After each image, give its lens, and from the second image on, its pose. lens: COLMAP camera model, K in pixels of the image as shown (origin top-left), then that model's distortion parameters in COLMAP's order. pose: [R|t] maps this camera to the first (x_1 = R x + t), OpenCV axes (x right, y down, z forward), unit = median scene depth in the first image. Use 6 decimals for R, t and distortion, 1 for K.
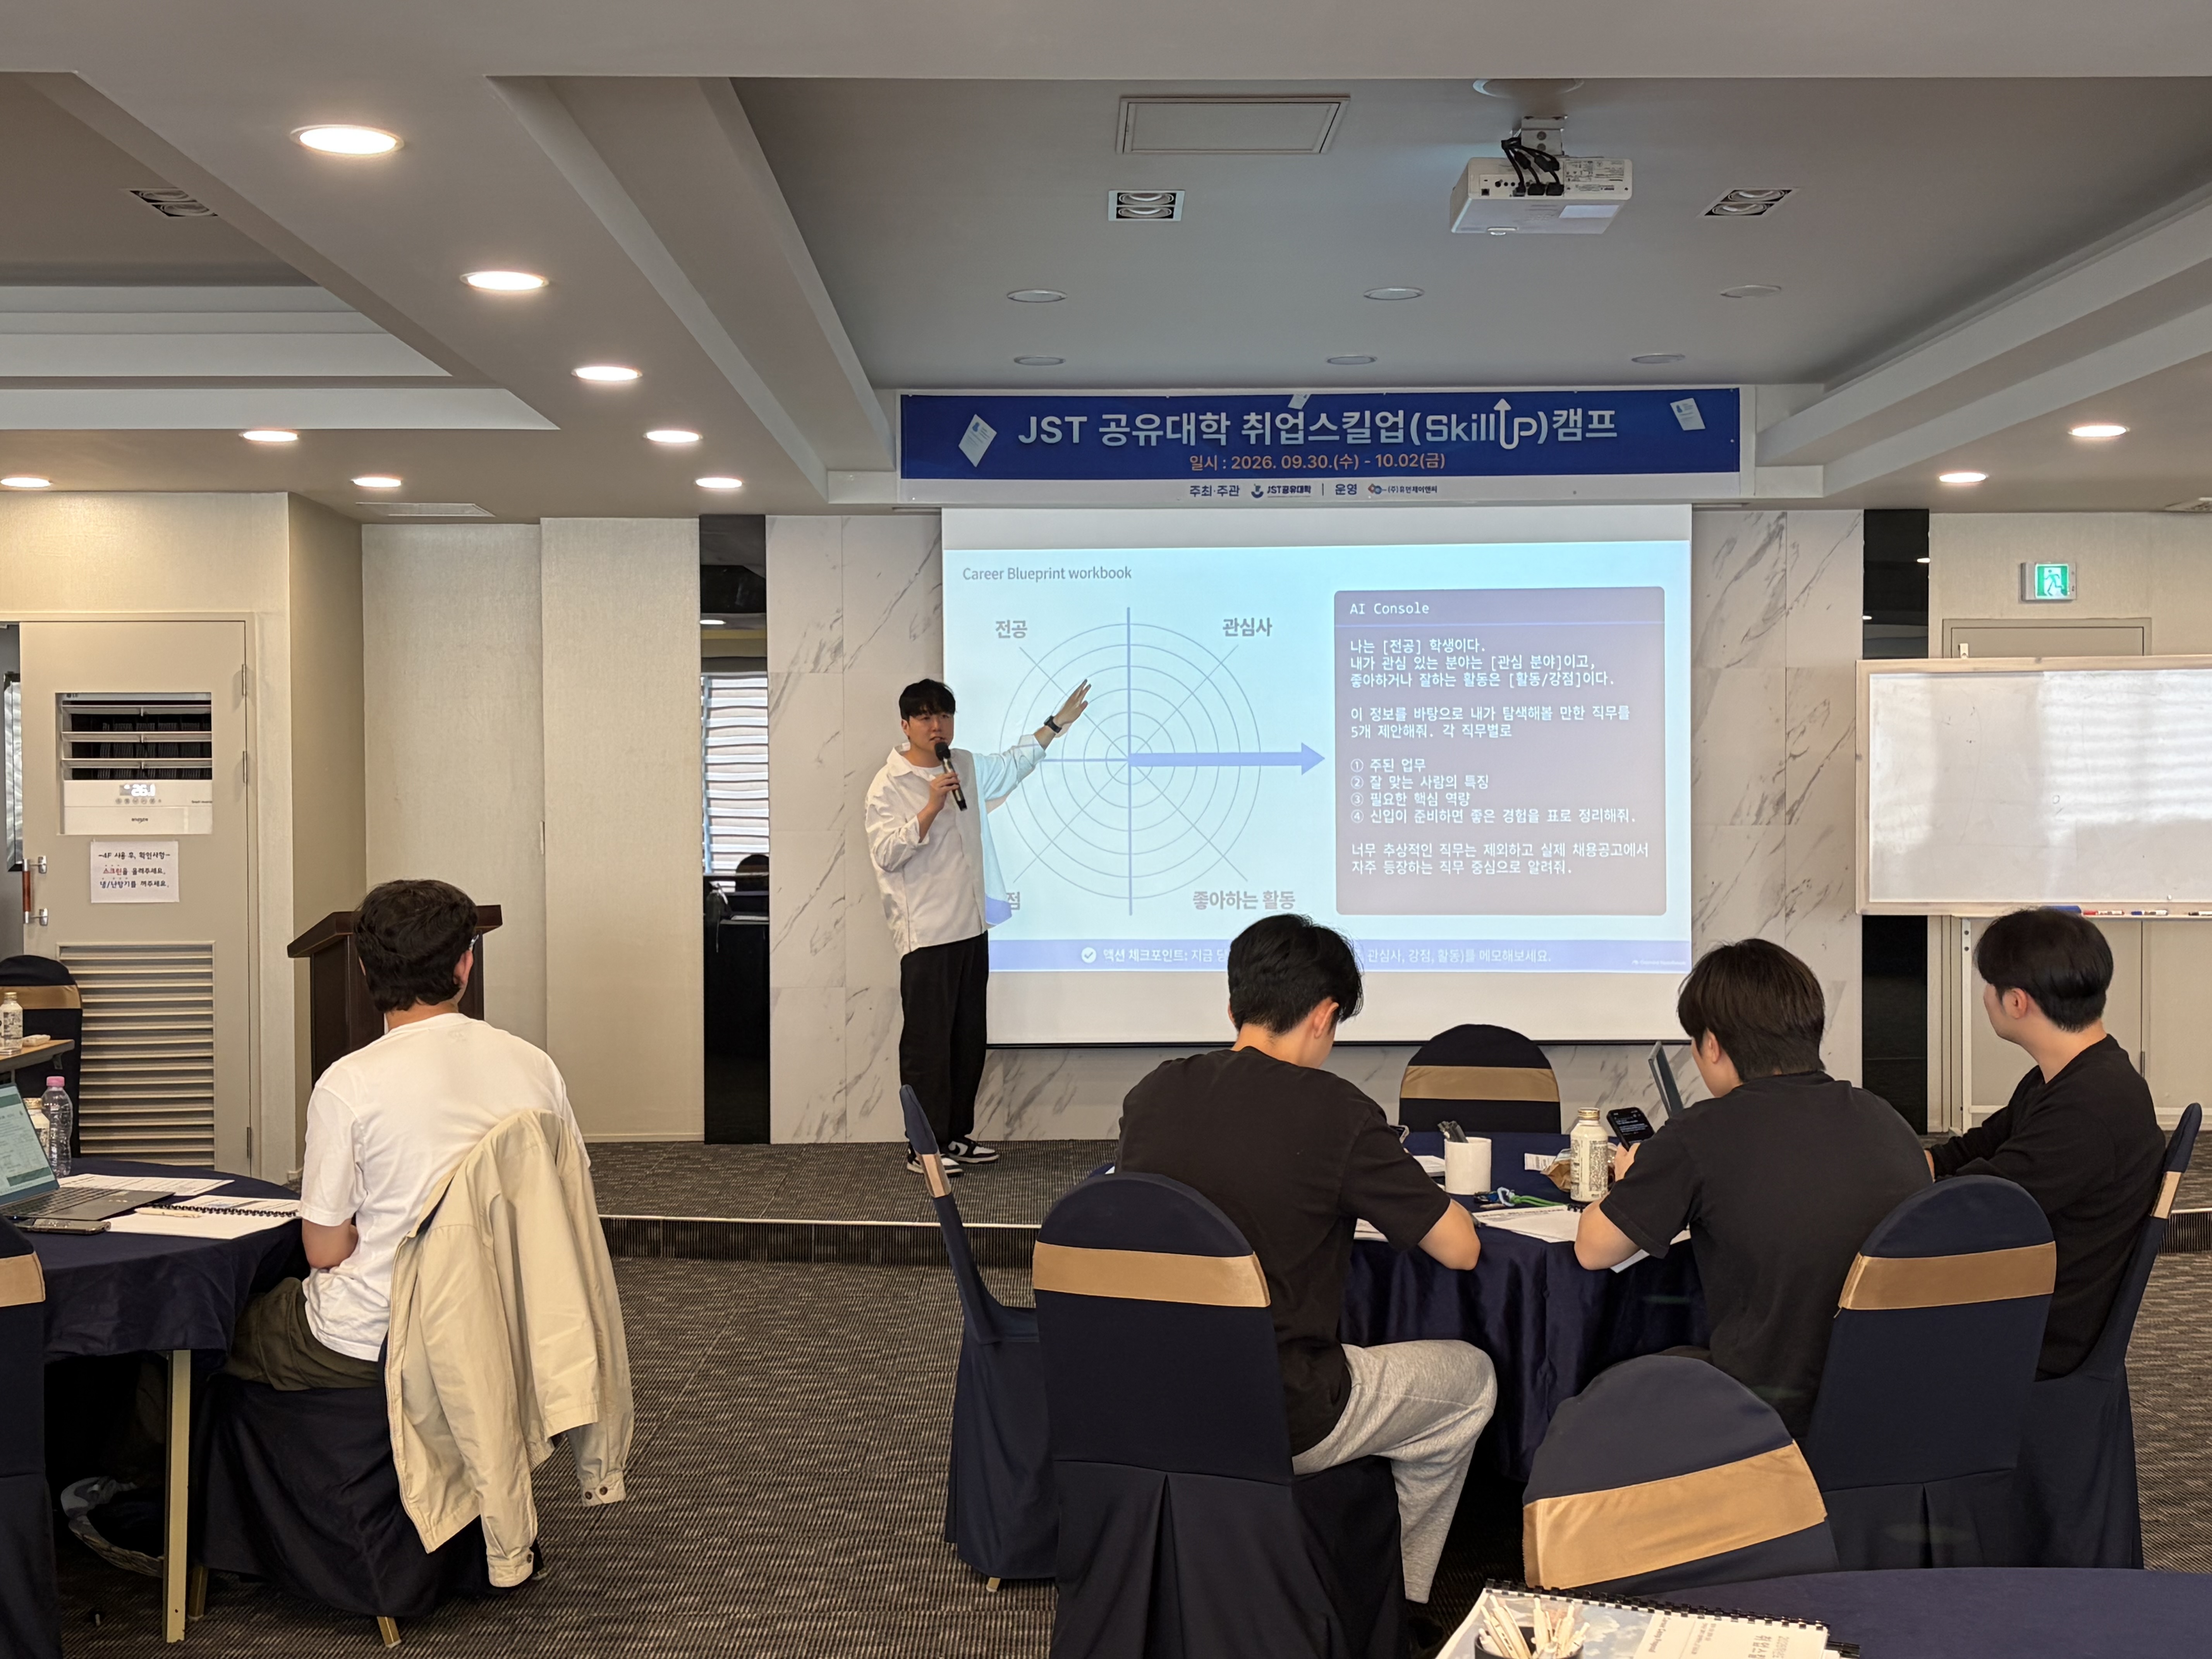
lens RADIAL K [[2658.0, 0, 1106.0], [0, 2658.0, 829.5], [0, 0, 1]] dist [0.201150, -0.755082]
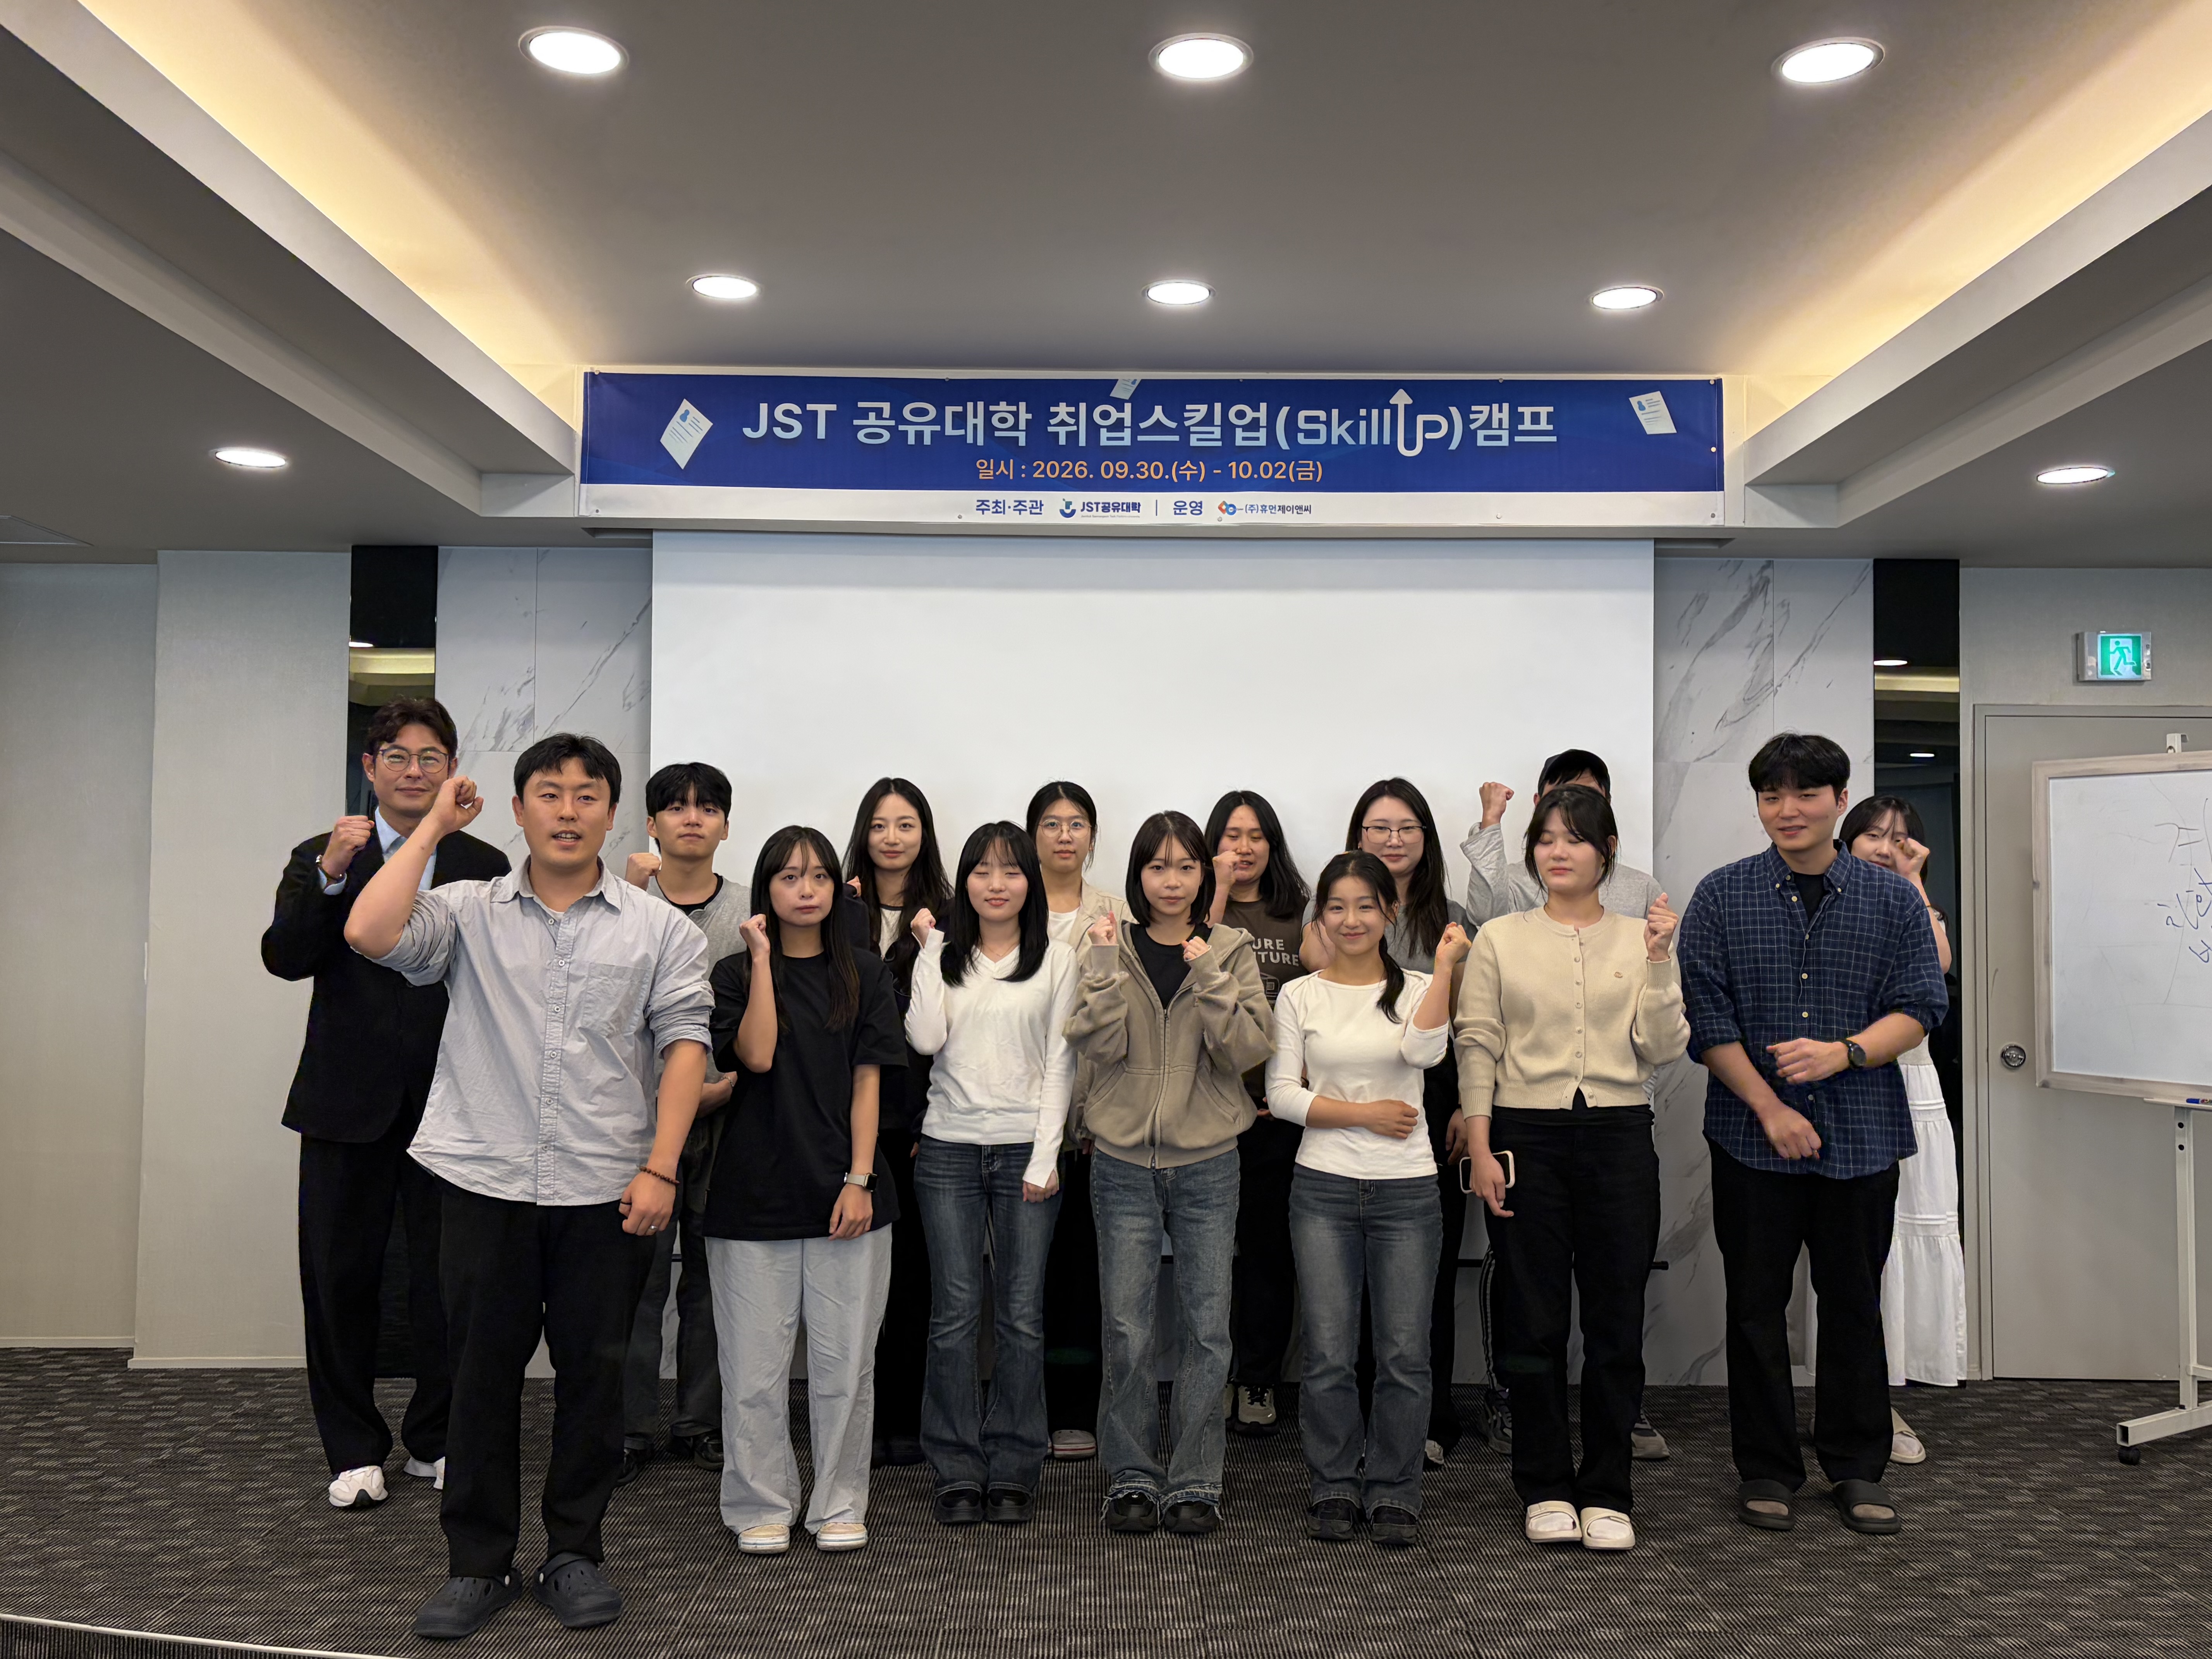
lens RADIAL K [[1796.3, 0, 1106.0], [0, 1796.3, 829.5], [0, 0, 1]] dist [0.109593, -0.218486]
pose [[0.999690, 0.013172, -0.021135, 0.079004], [-0.014273, 0.998501, -0.052847, -0.012191], [0.020407, 0.053132, 0.998379, 0.507944]]
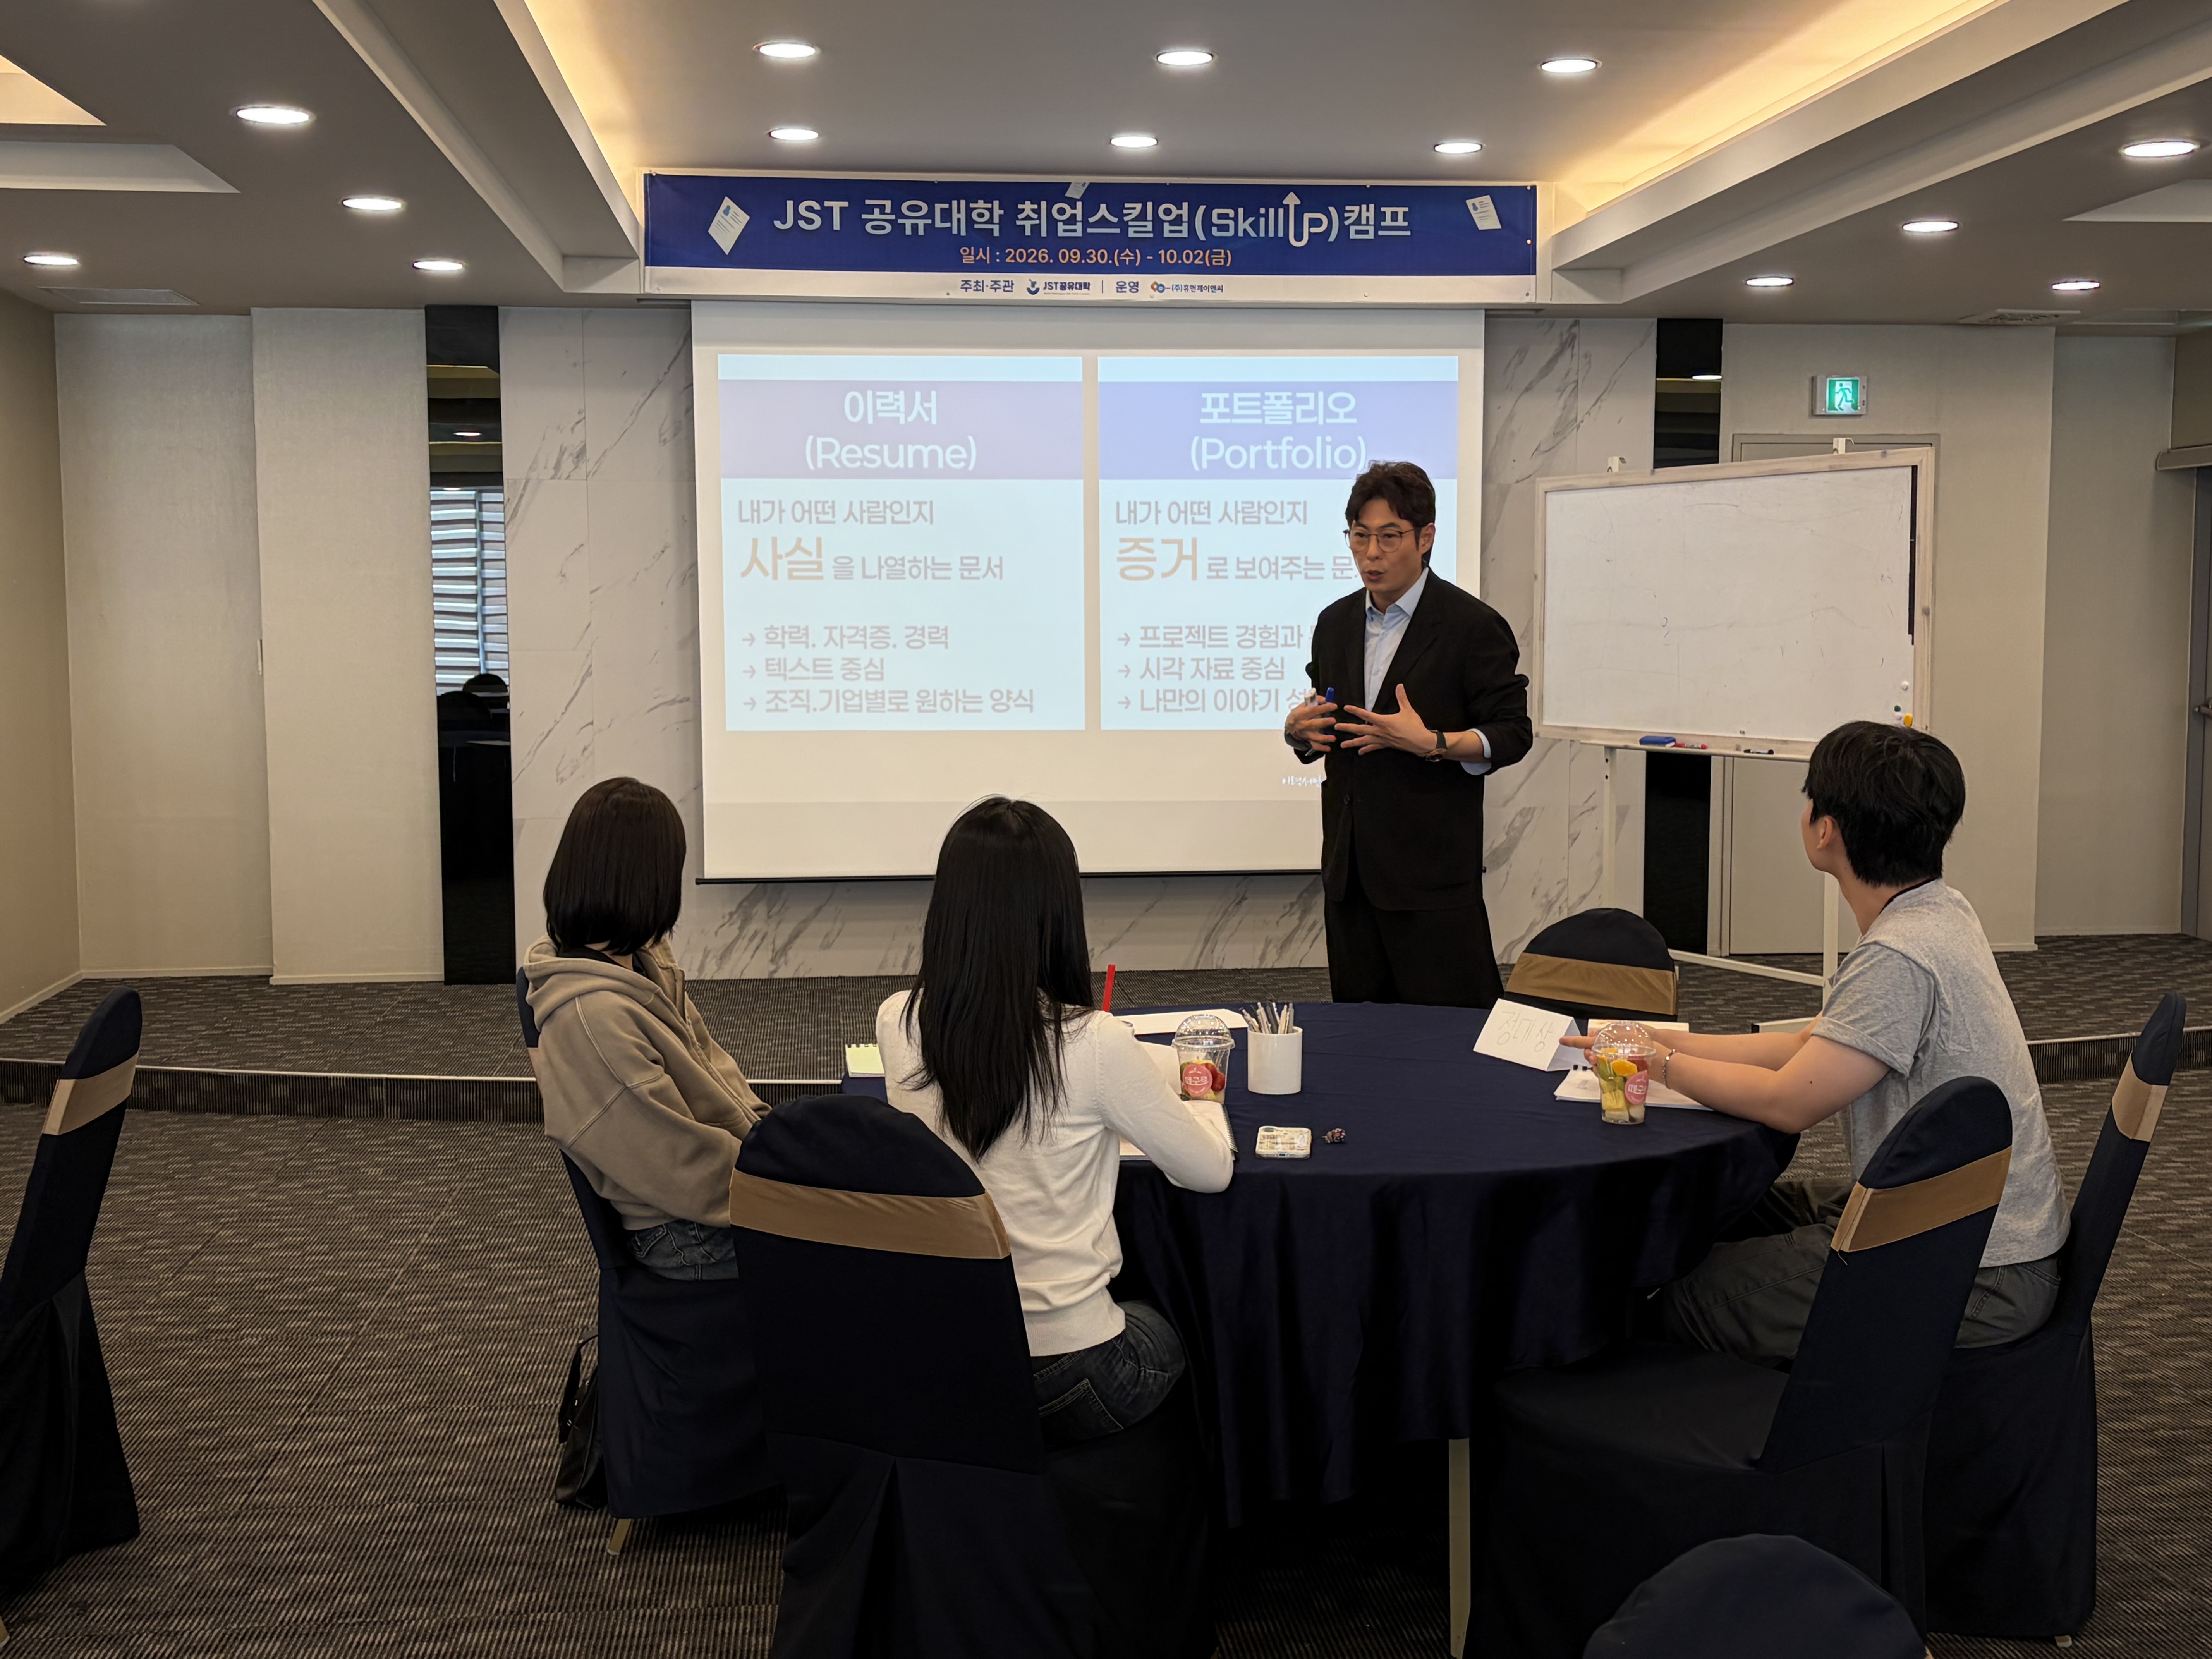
lens RADIAL K [[2474.9, 0, 1106.0], [0, 2474.9, 829.5], [0, 0, 1]] dist [0.154333, -0.552454]
pose [[0.995907, -0.005333, 0.090229, 0.002561], [-0.001341, 0.997276, 0.073747, -0.001878], [-0.090377, -0.073566, 0.993187, 0.118220]]
